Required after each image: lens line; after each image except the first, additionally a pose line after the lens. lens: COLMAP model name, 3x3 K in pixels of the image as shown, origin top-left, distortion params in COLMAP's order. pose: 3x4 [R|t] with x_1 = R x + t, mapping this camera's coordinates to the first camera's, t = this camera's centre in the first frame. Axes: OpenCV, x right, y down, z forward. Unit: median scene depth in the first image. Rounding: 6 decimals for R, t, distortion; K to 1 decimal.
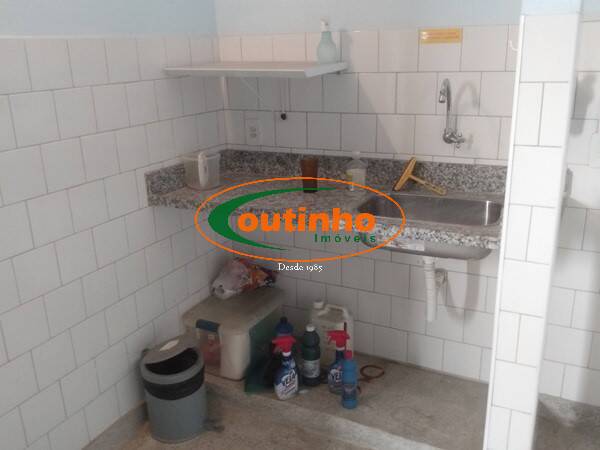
lens RADIAL K [[559.7, 0, 300.0], [0, 559.7, 225.0], [0, 0, 1]] dist [0.130301, -0.284376]
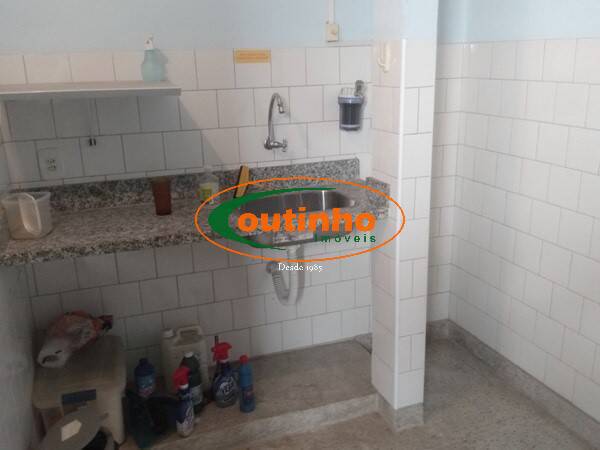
lens RADIAL K [[559.7, 0, 300.0], [0, 559.7, 225.0], [0, 0, 1]] dist [0.130301, -0.284376]
pose [[0.685864, -0.196814, 0.700611, -0.507448], [0.229557, 0.972093, 0.048353, -0.035321], [-0.690575, 0.127666, 0.711904, 0.159620]]
